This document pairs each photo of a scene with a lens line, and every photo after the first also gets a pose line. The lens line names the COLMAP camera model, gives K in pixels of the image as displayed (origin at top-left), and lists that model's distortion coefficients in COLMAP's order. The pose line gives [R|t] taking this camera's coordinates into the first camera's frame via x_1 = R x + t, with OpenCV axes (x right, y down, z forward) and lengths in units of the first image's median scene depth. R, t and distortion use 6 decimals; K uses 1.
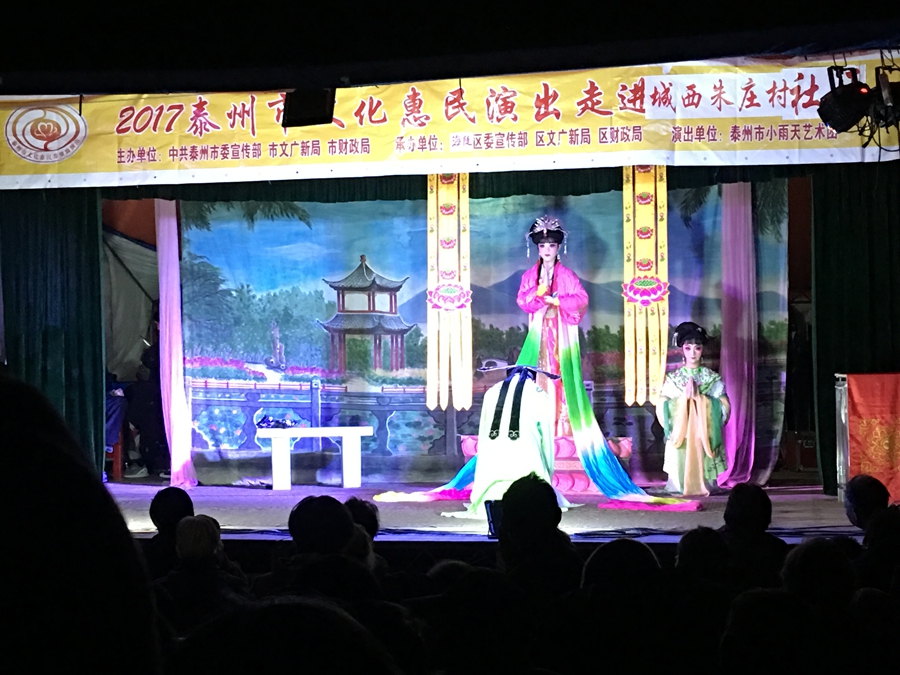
lens RADIAL K [[1638.5, 0, 450.0], [0, 1638.5, 337.5], [0, 0, 1]] dist [0.051065, -0.126373]
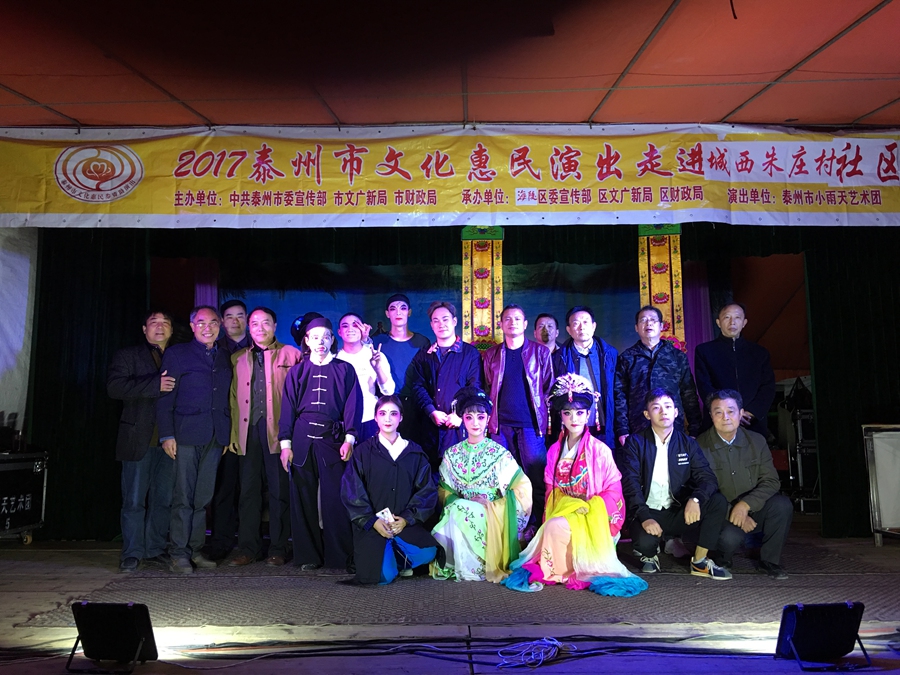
lens RADIAL K [[755.6, 0, 444.5], [0, 755.6, 335.7], [0, 0, 1]] dist [0.087918, -0.143729]
pose [[0.981131, 0.031552, 0.190751, -0.129689], [-0.011105, 0.994162, -0.107323, 0.020304], [-0.193024, 0.103180, 0.975754, 0.533293]]
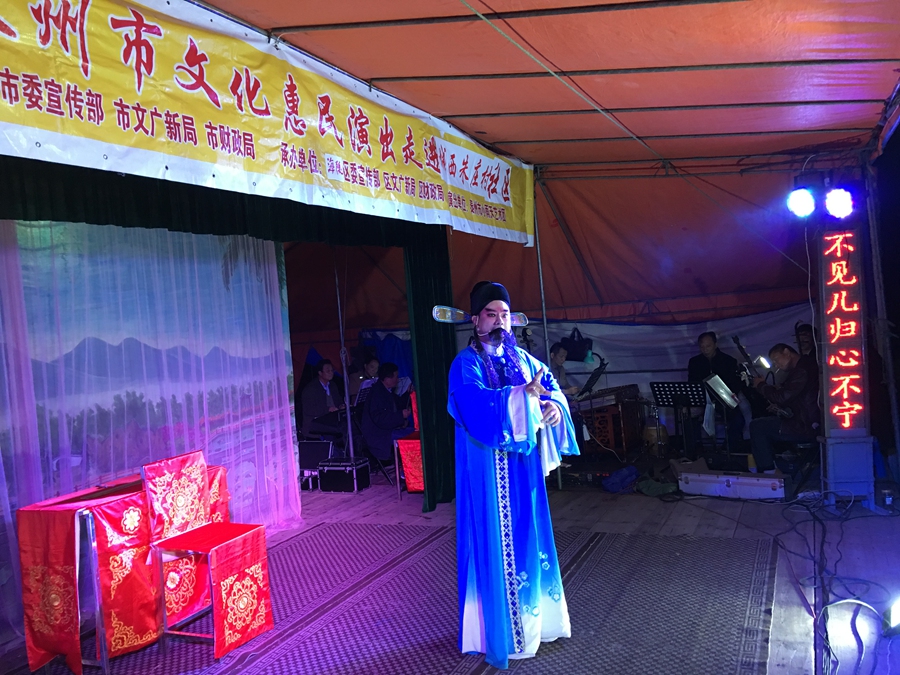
lens RADIAL K [[755.6, 0, 444.5], [0, 755.6, 335.7], [0, 0, 1]] dist [0.087918, -0.143729]
pose [[0.248754, -0.030175, 0.968096, -0.313816], [0.059723, 0.998091, 0.015764, -0.043077], [-0.966724, 0.053896, 0.250081, 0.842724]]
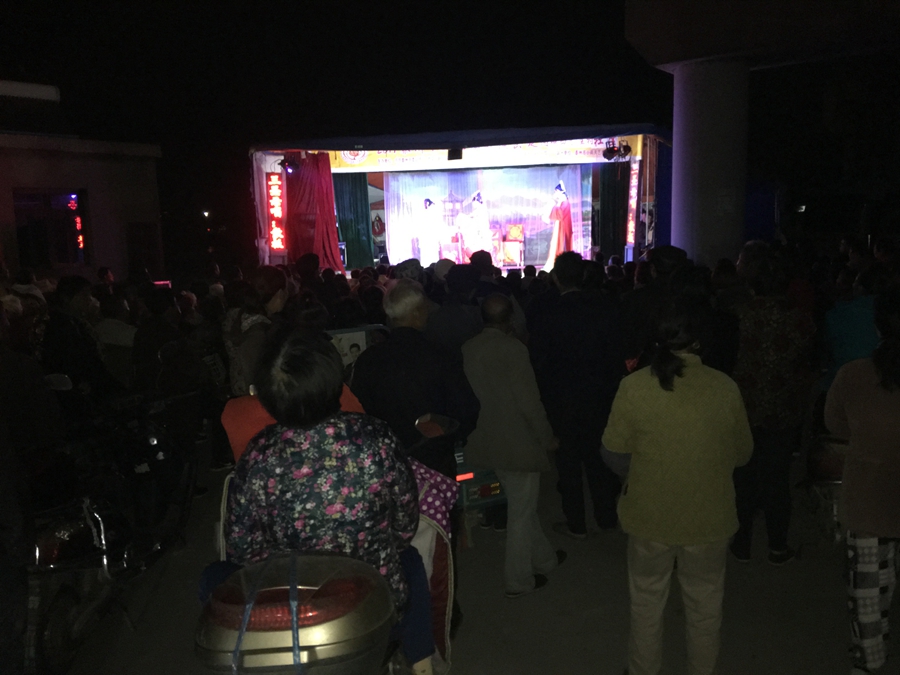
lens RADIAL K [[755.6, 0, 444.5], [0, 755.6, 335.7], [0, 0, 1]] dist [0.087918, -0.143729]
pose [[0.999659, -0.019625, 0.017218, -0.109827], [0.016421, 0.985350, 0.169751, -0.027113], [-0.020297, -0.169411, 0.985337, -0.485455]]
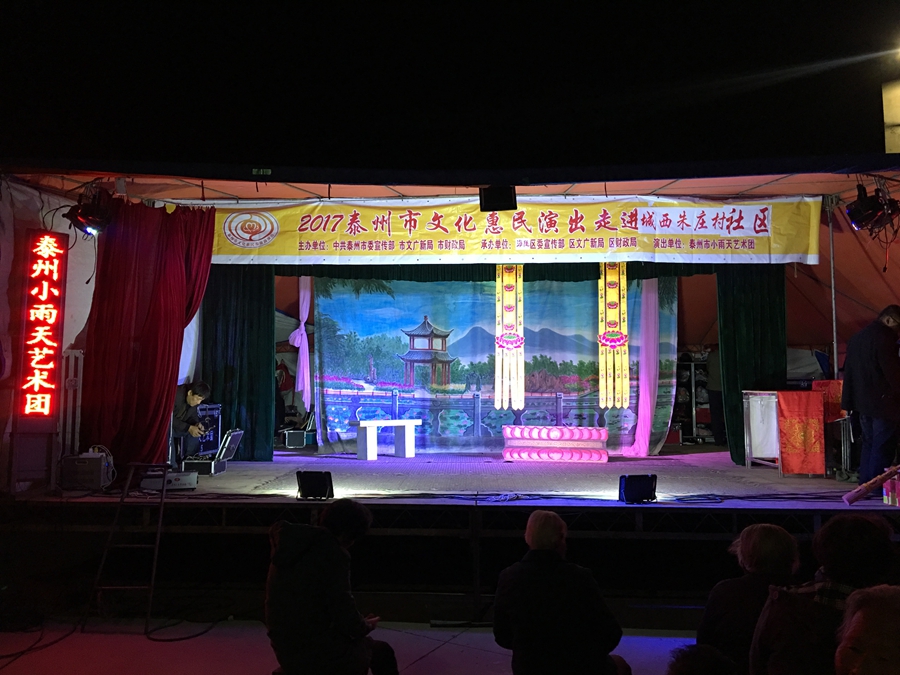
lens RADIAL K [[755.6, 0, 444.5], [0, 755.6, 335.7], [0, 0, 1]] dist [0.087918, -0.143729]
pose [[0.988158, 0.023877, 0.151568, -0.175450], [-0.016561, 0.998644, -0.049349, 0.009041], [-0.152541, 0.046255, 0.987214, 0.270259]]
